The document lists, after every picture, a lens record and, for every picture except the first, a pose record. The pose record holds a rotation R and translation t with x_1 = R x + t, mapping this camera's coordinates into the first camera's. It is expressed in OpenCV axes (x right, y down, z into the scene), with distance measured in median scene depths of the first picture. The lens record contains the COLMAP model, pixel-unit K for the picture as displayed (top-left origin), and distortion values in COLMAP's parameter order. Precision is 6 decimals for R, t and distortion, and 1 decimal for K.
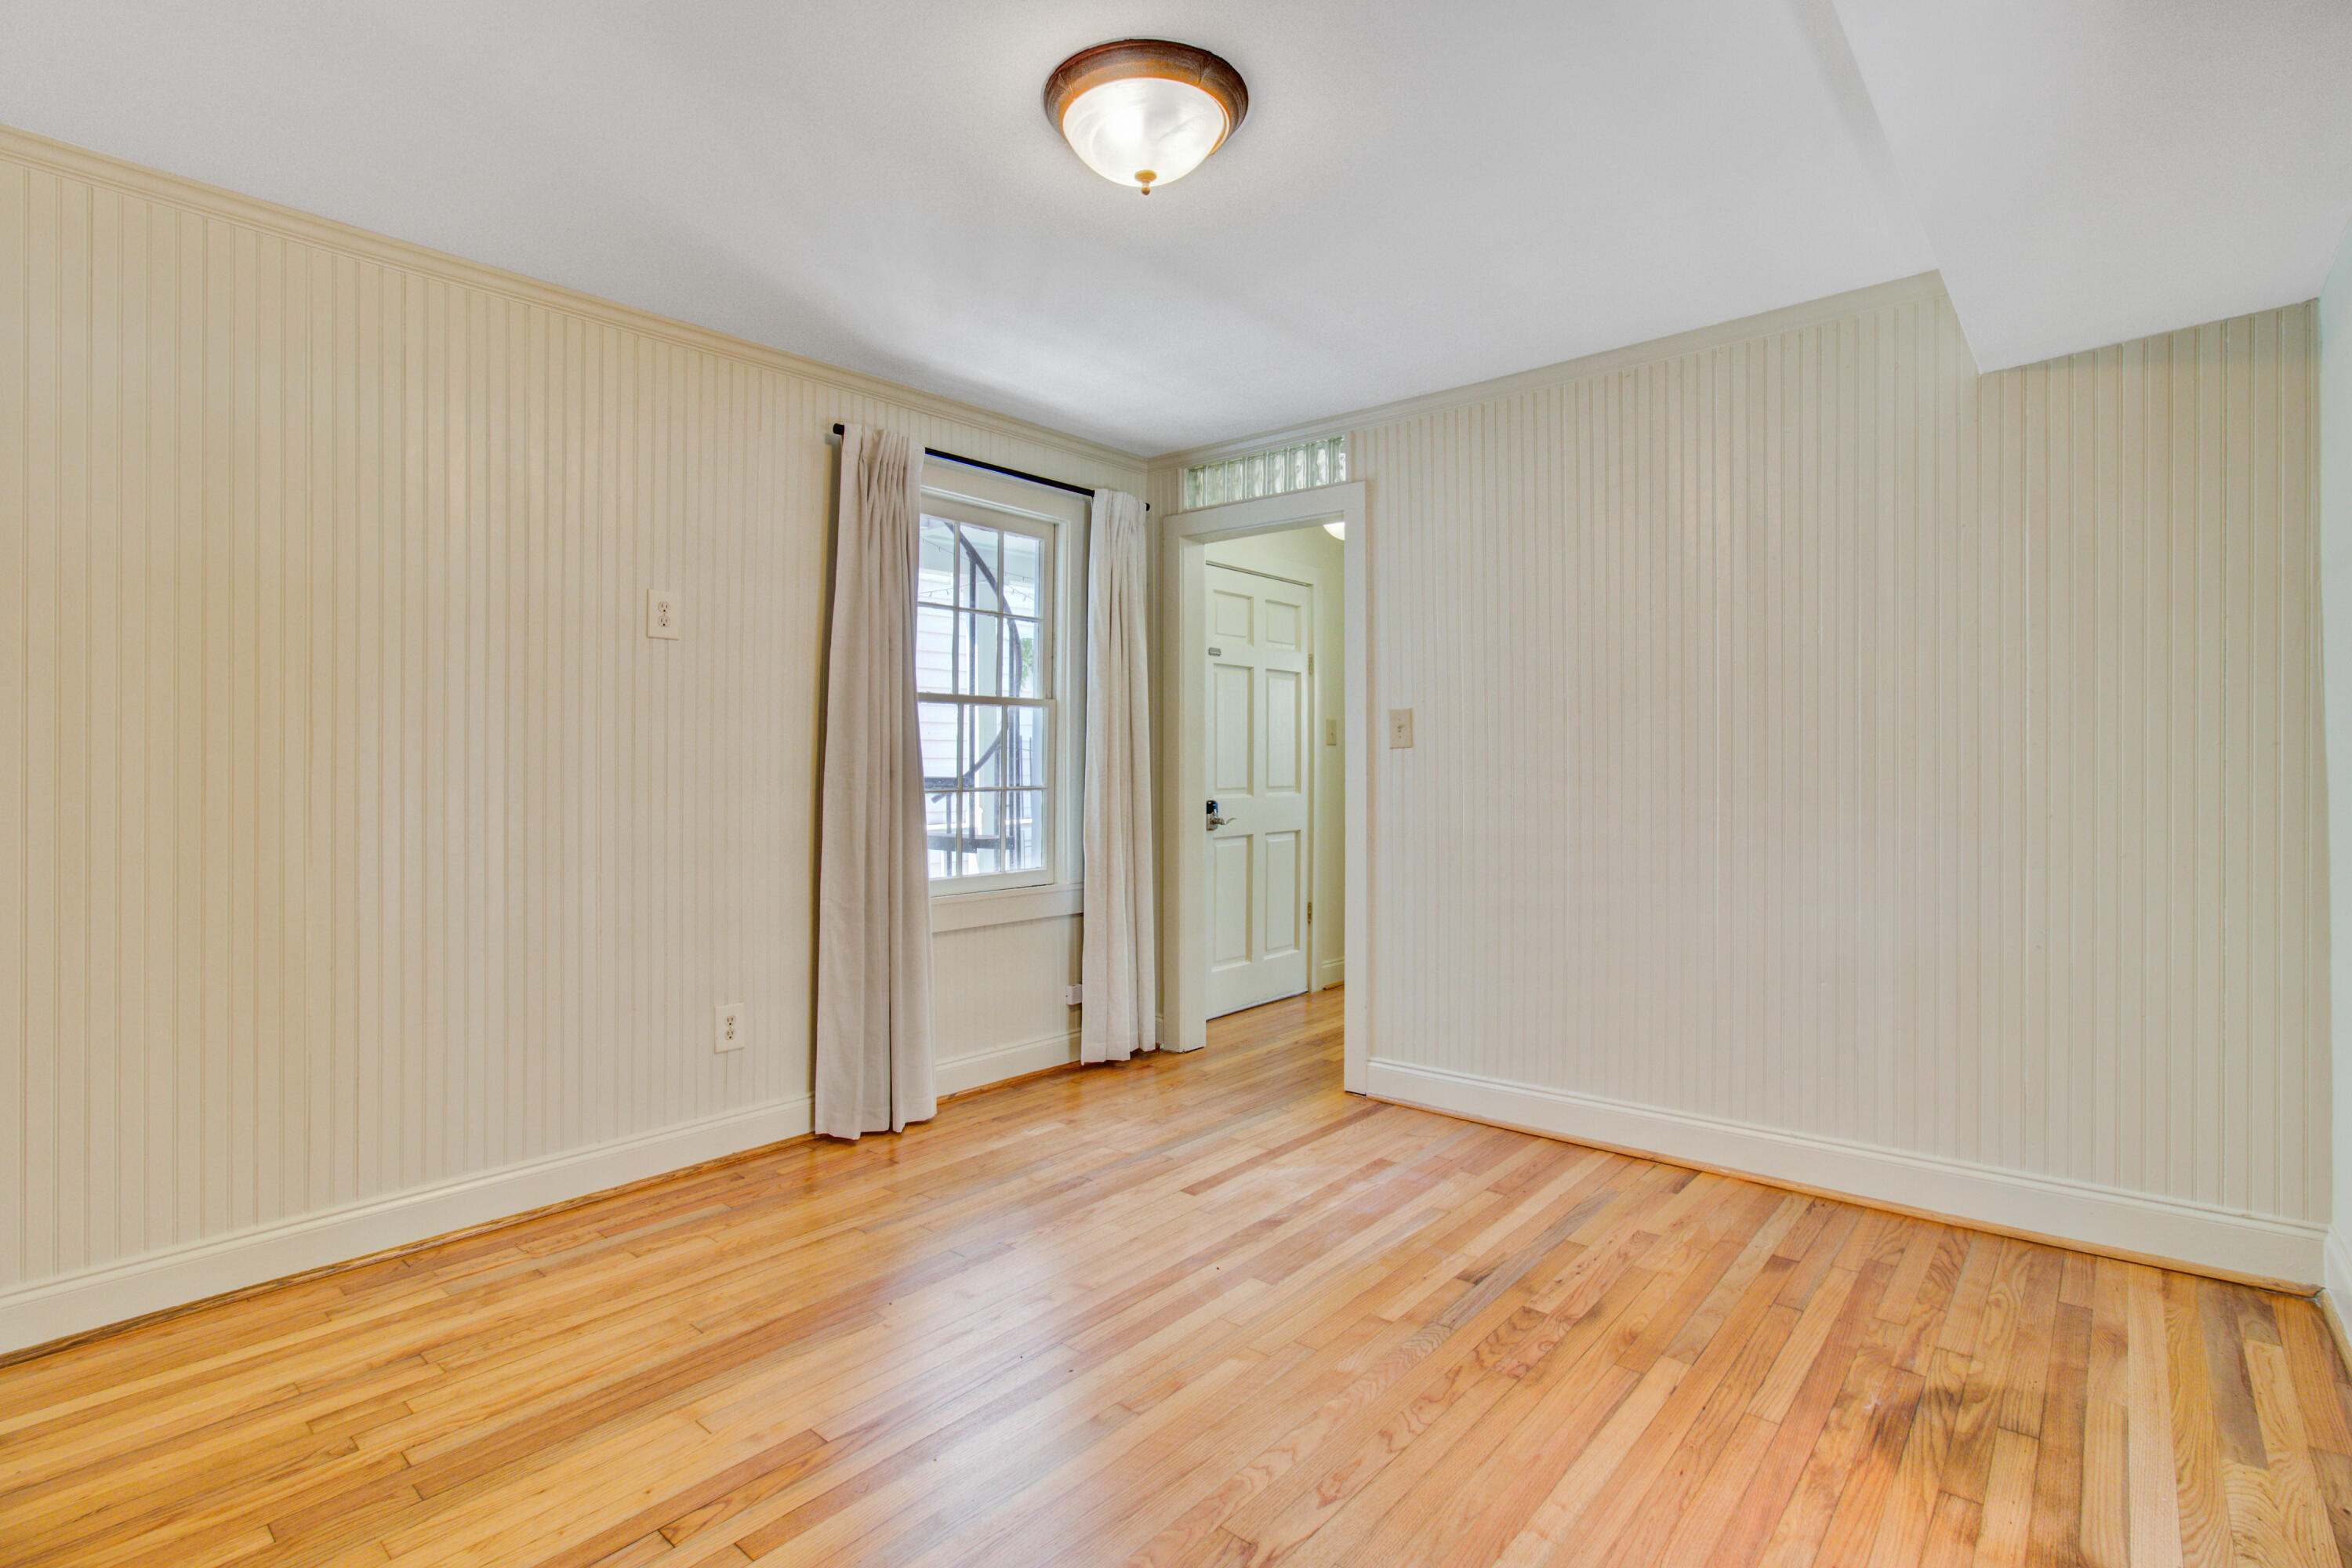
lens RADIAL K [[1099.3, 0, 1181.4], [0, 1099.3, 765.0], [0, 0, 1]] dist [-0.015710, 0.003910]
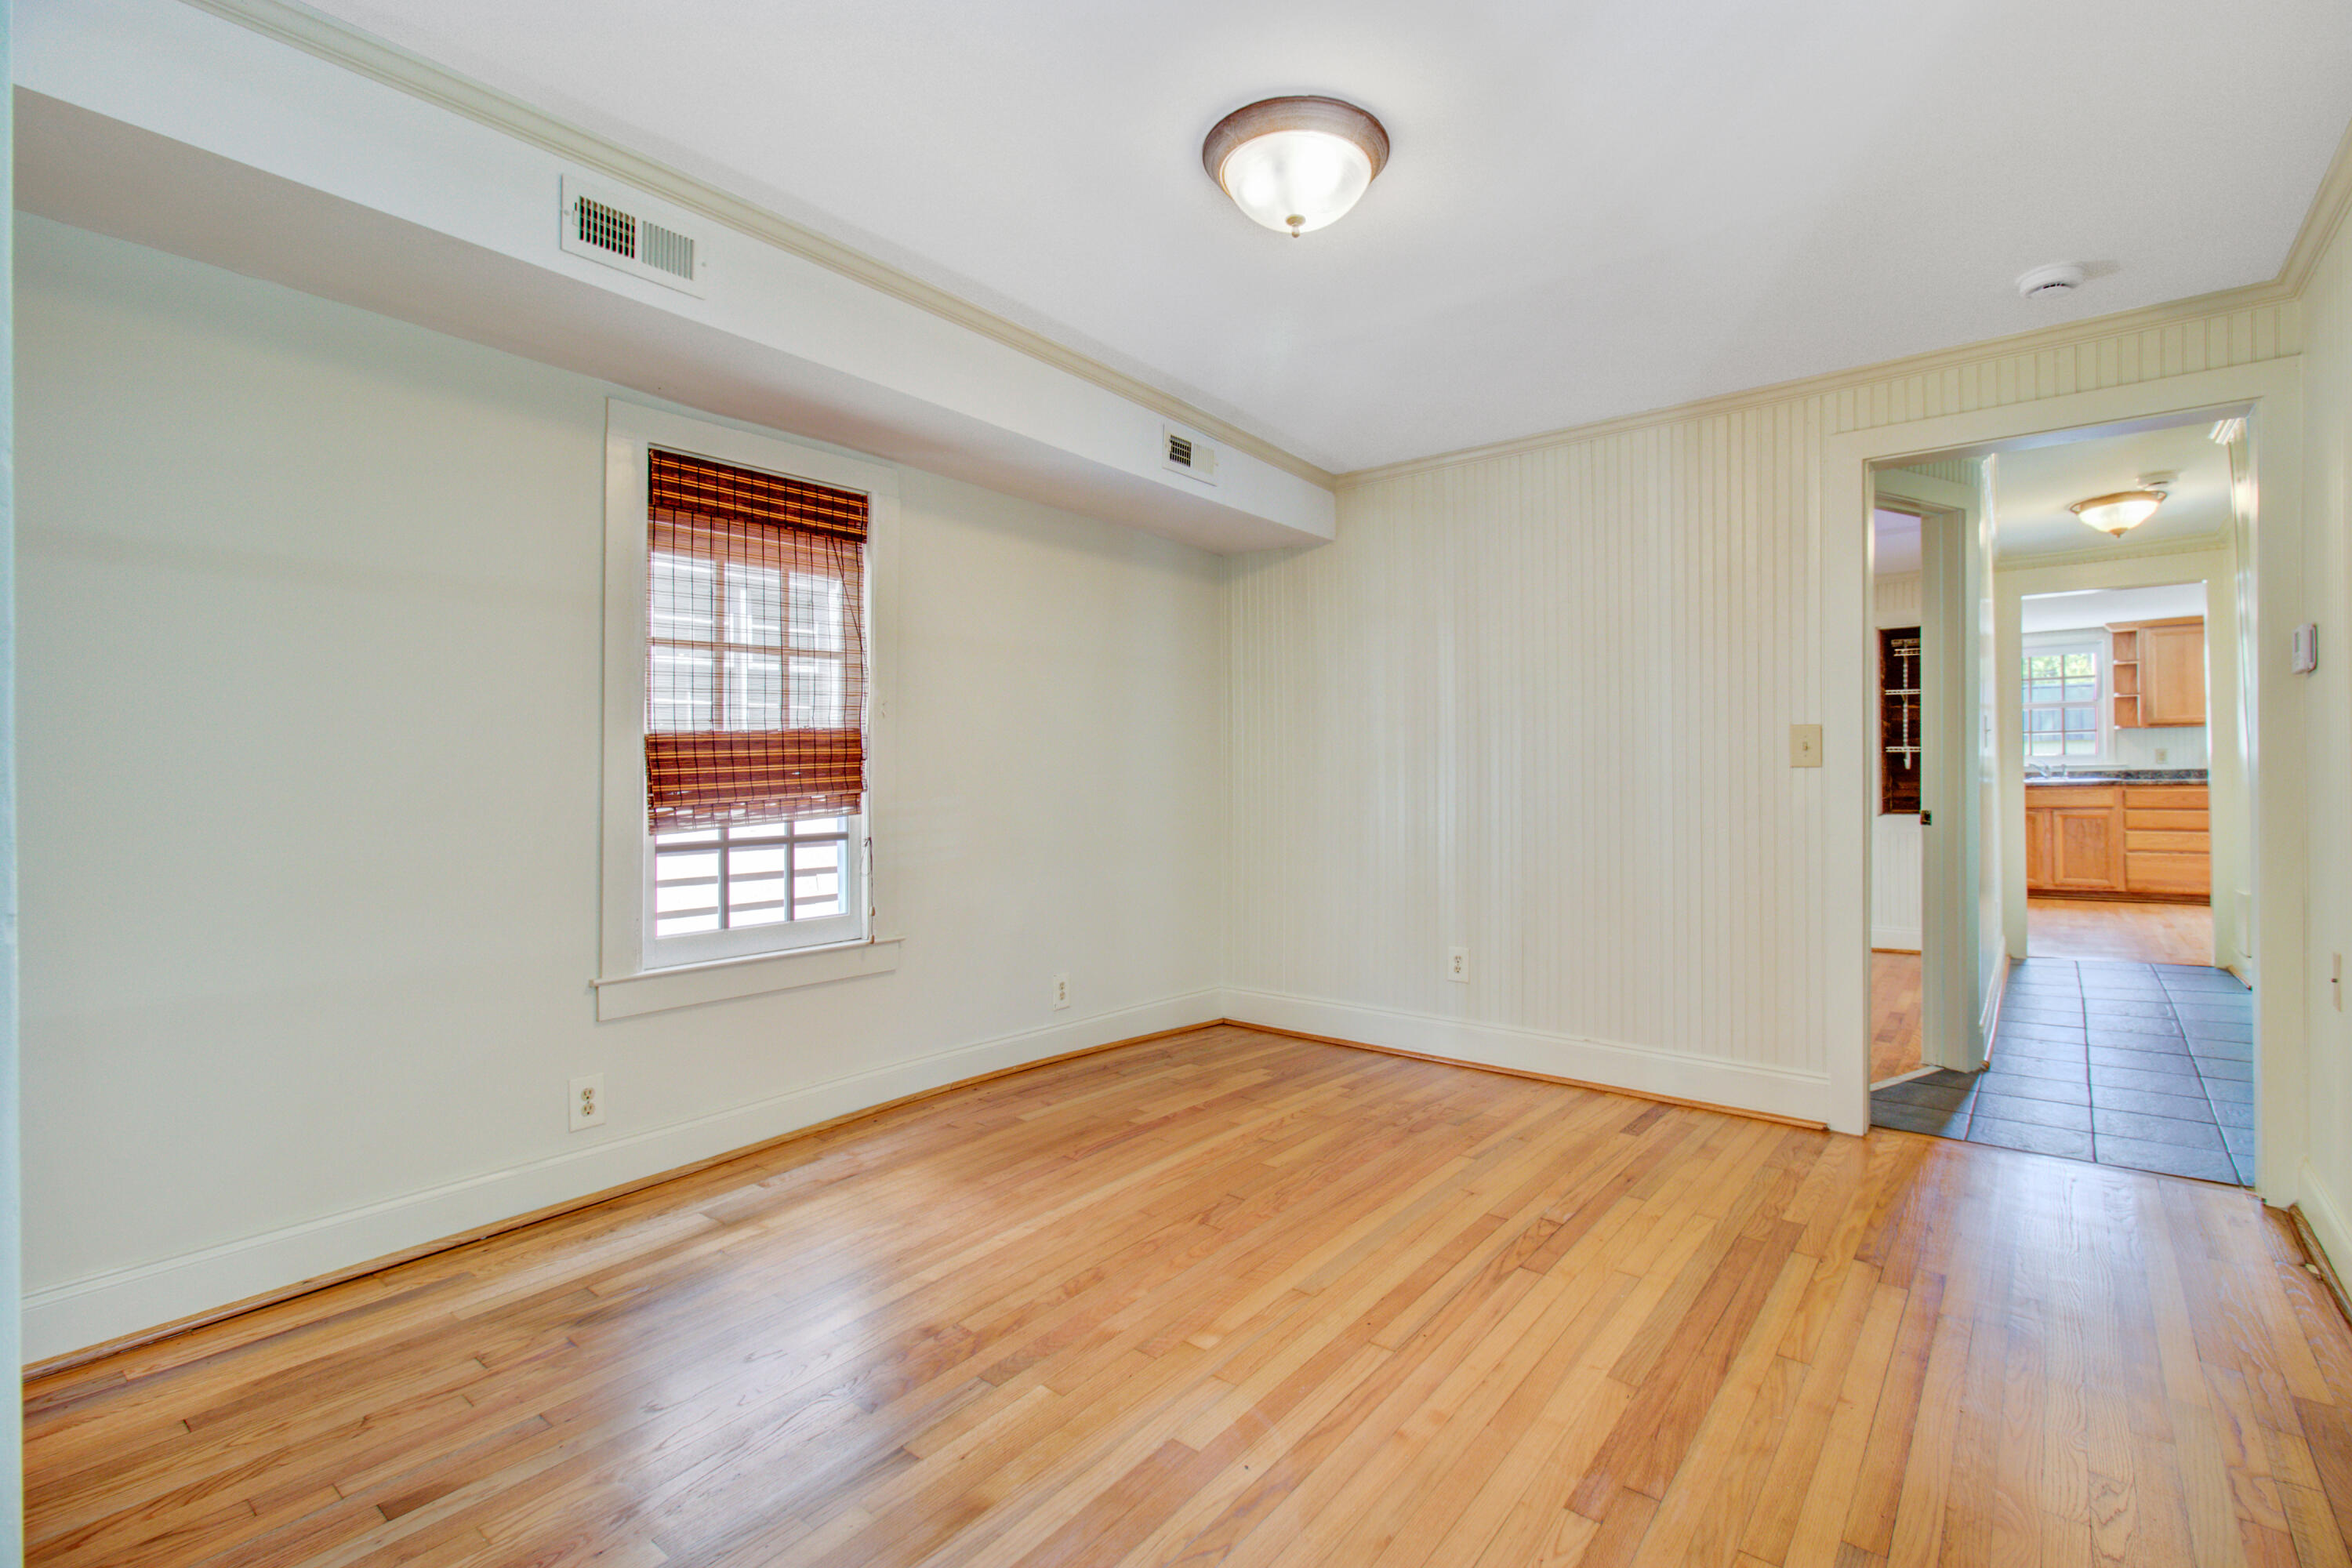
lens RADIAL K [[1099.3, 0, 1219.7], [0, 1099.3, 777.6], [0, 0, 1]] dist [-0.015710, 0.003910]
pose [[-0.997261, 0.002996, -0.073904, 0.094196], [0.002039, 0.999913, 0.013020, 0.003647], [0.073937, 0.012834, -0.997180, 1.581122]]
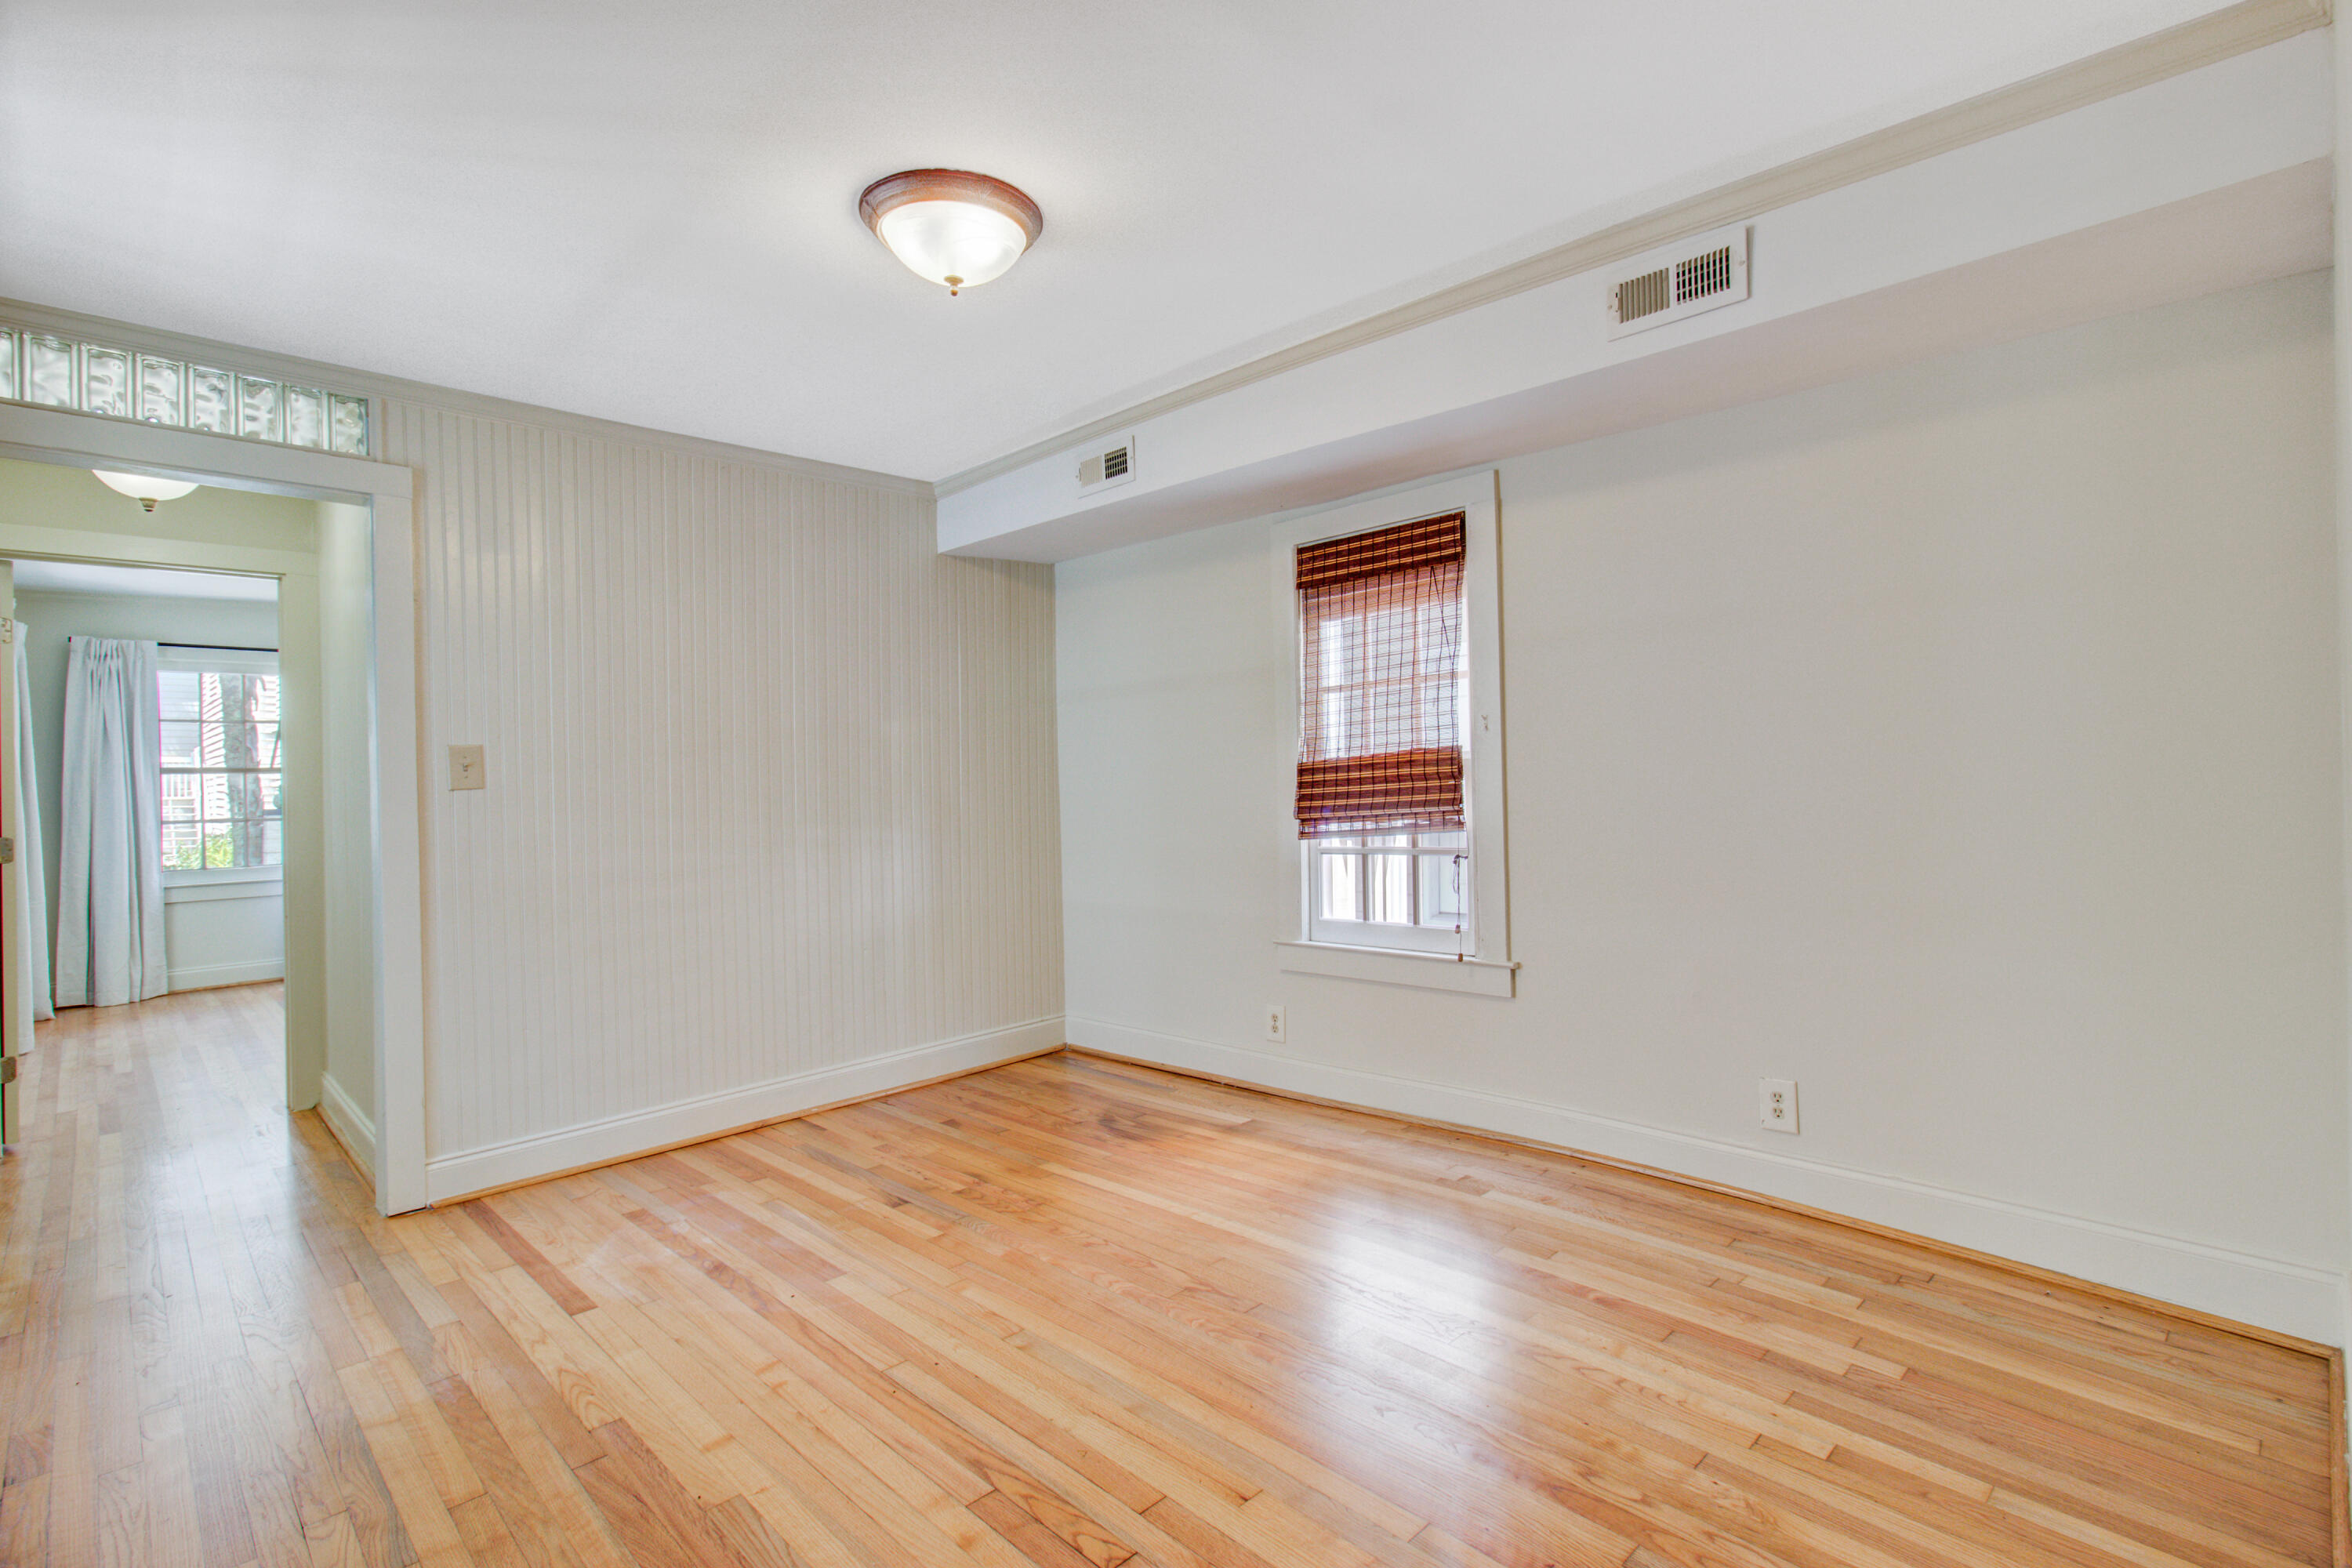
lens RADIAL K [[1099.3, 0, 1175.5], [0, 1099.3, 783.6], [0, 0, 1]] dist [-0.015710, 0.003910]
pose [[0.081427, 0.002263, 0.996677, -0.880074], [0.031905, 0.999479, -0.004876, 0.002240], [-0.996169, 0.032196, 0.081312, 0.512976]]
